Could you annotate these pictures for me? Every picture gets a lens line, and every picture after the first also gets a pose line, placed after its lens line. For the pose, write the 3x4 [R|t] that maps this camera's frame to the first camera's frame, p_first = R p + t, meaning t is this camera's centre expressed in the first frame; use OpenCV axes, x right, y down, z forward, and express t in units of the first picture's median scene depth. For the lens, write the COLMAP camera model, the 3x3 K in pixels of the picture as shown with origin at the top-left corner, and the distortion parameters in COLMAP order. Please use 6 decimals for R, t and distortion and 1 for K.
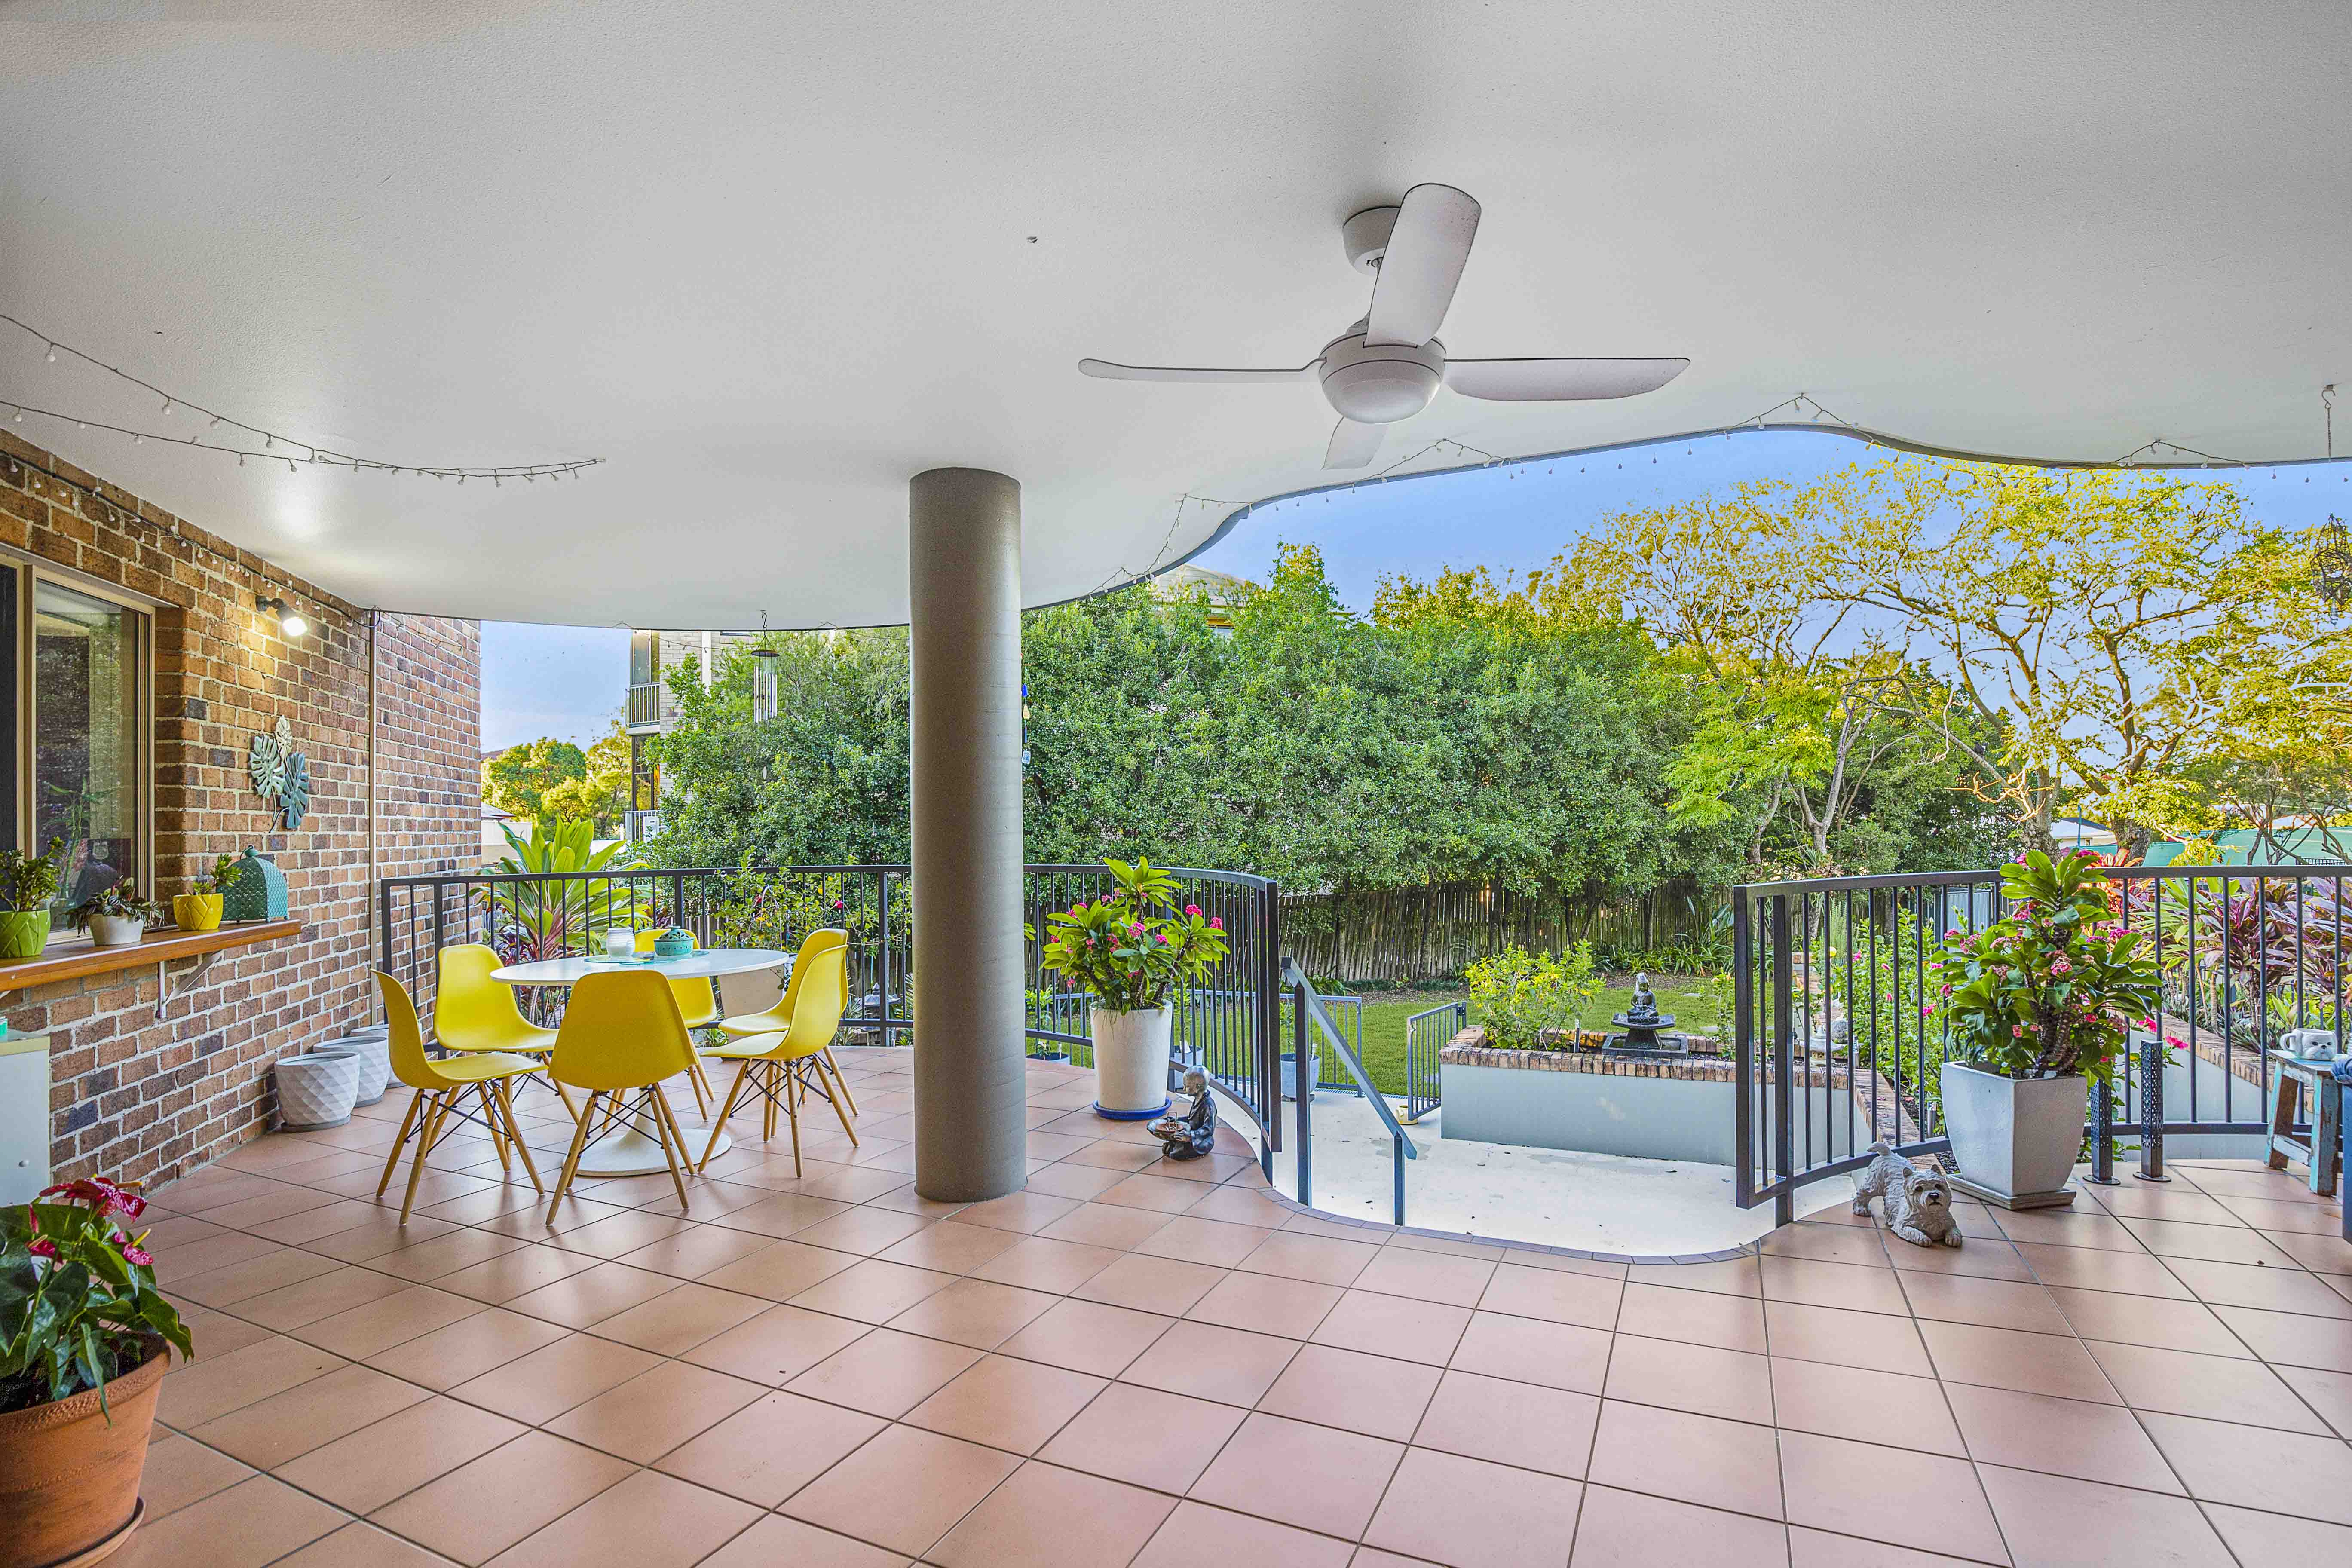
lens RADIAL K [[1101.0, 0, 1176.5], [0, 1101.0, 803.8], [0, 0, 1]] dist [0.017281, -0.003201]
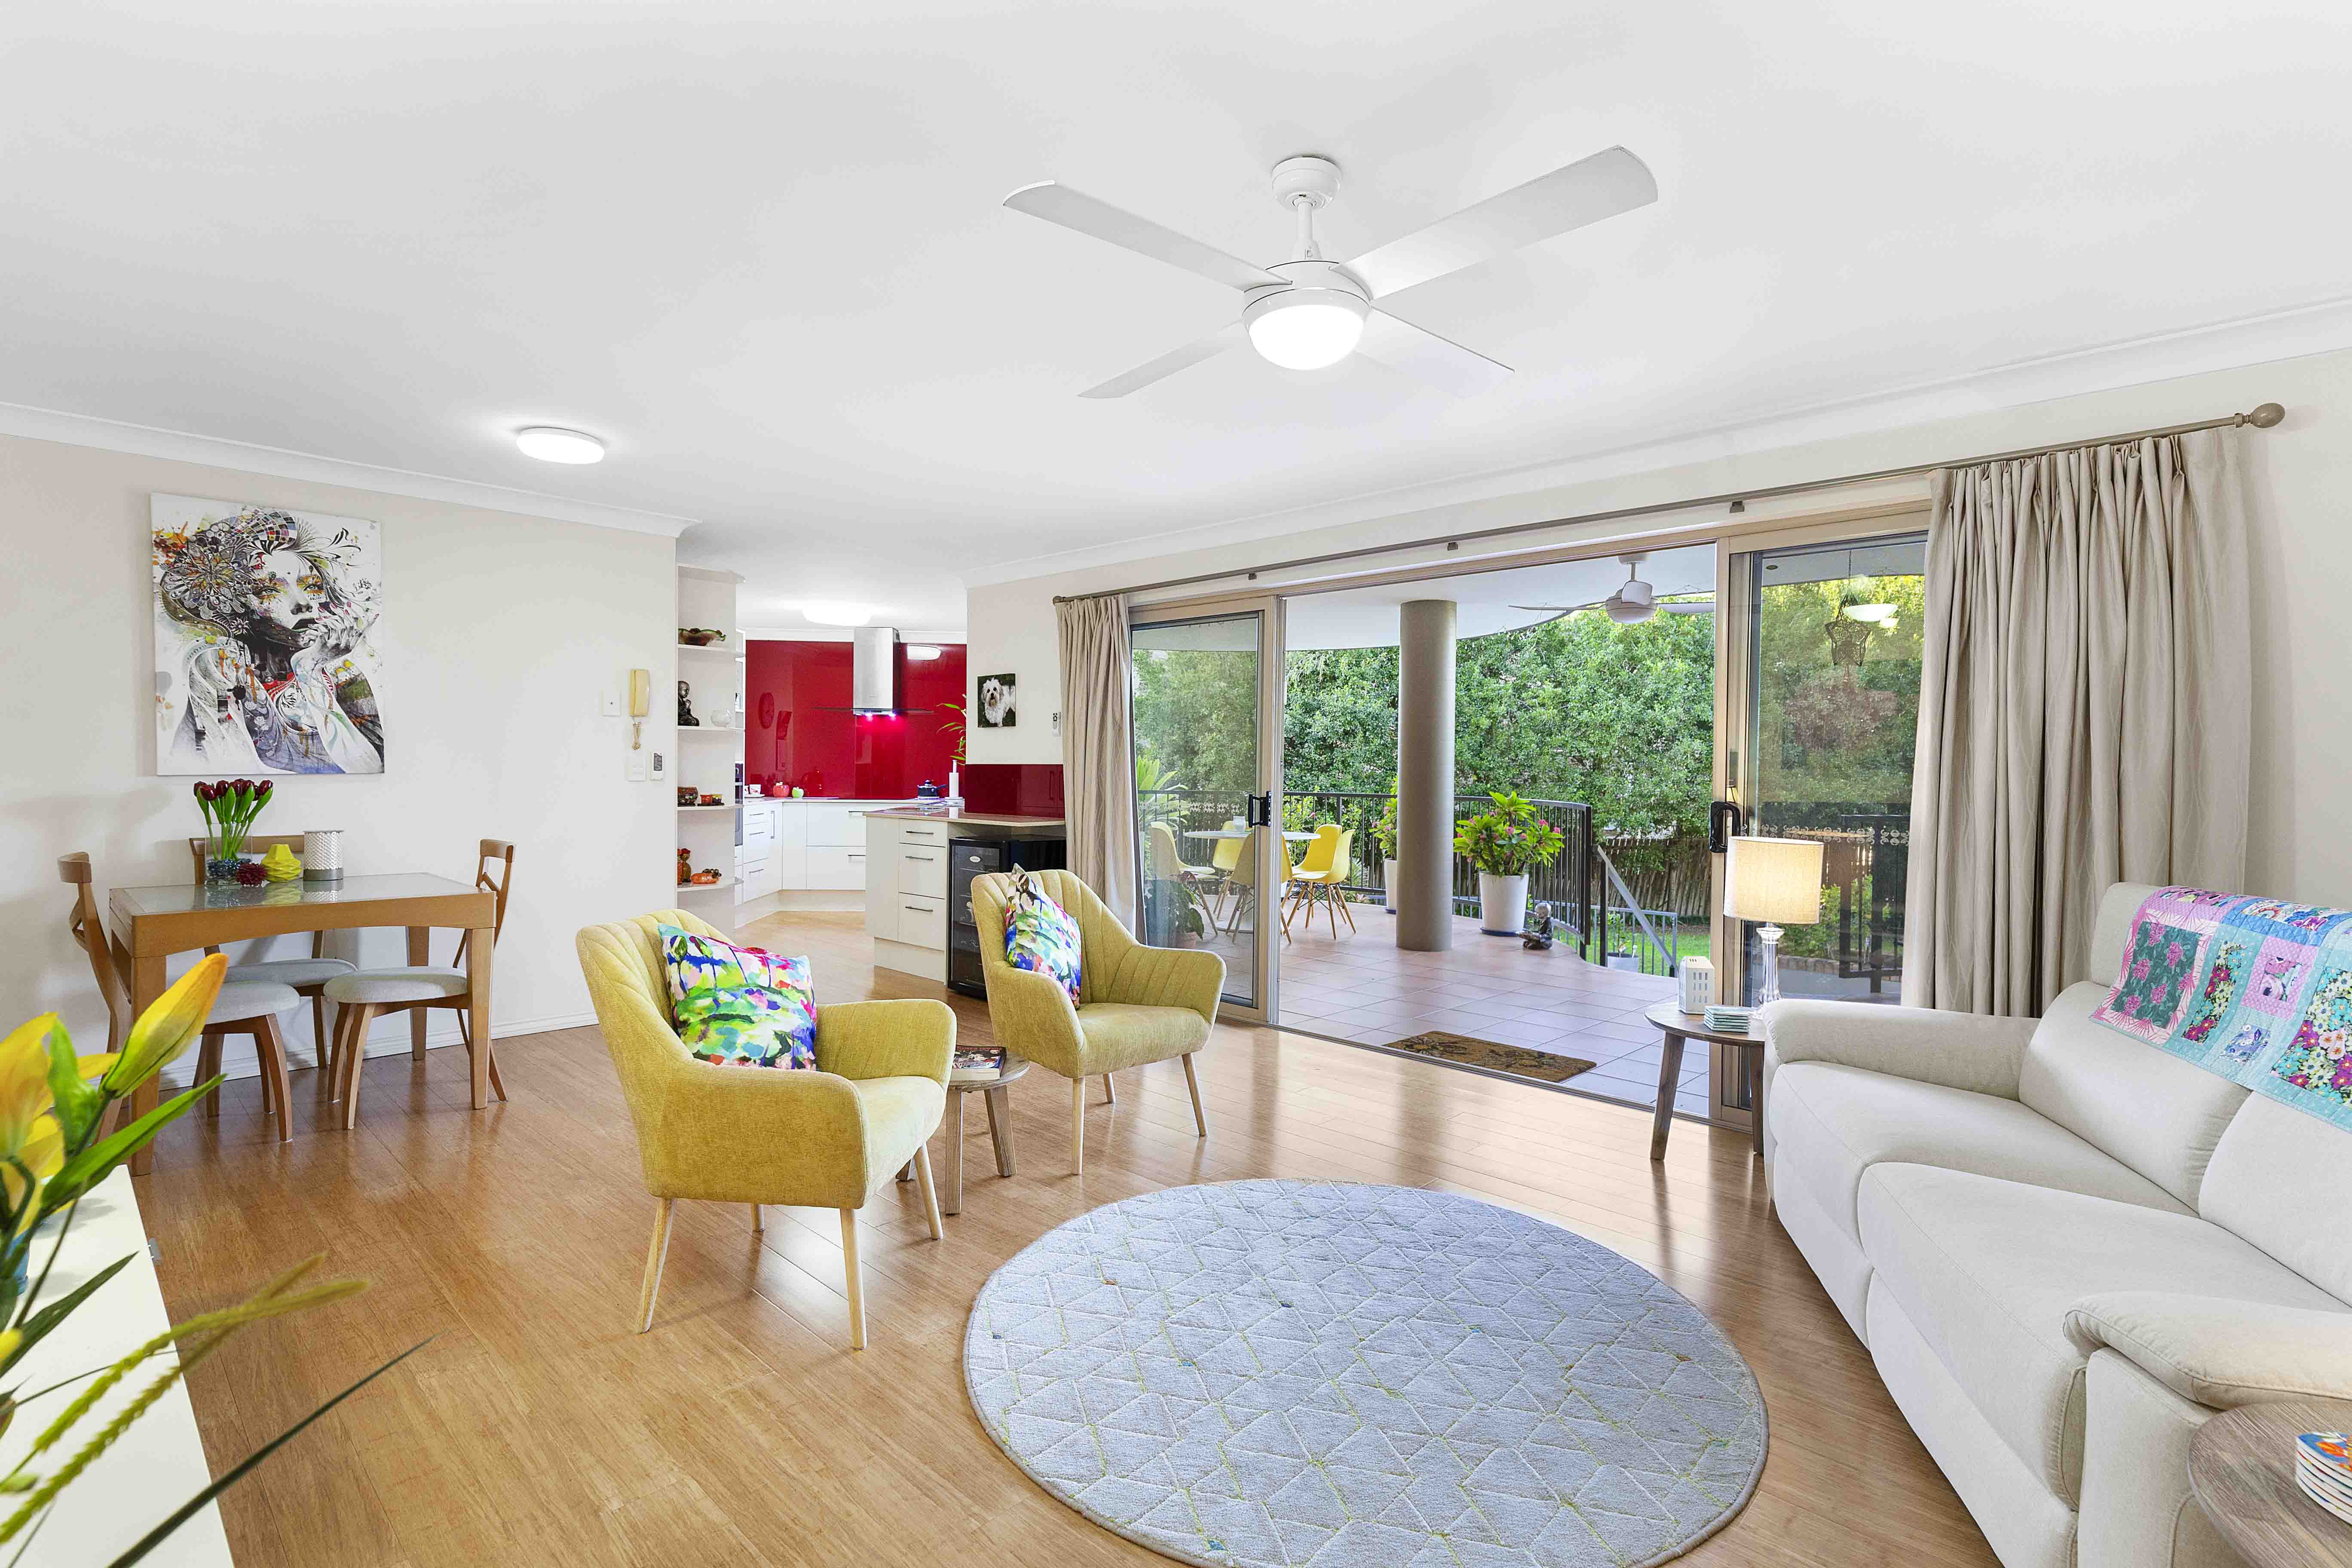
lens RADIAL K [[1101.0, 0, 1108.0], [0, 1101.0, 751.4], [0, 0, 1]] dist [0.017281, -0.003201]
pose [[0.939107, 0.025353, -0.342689, -0.012937], [-0.023731, 0.999679, 0.008926, -0.006111], [0.342805, -0.000250, 0.939406, -0.323936]]
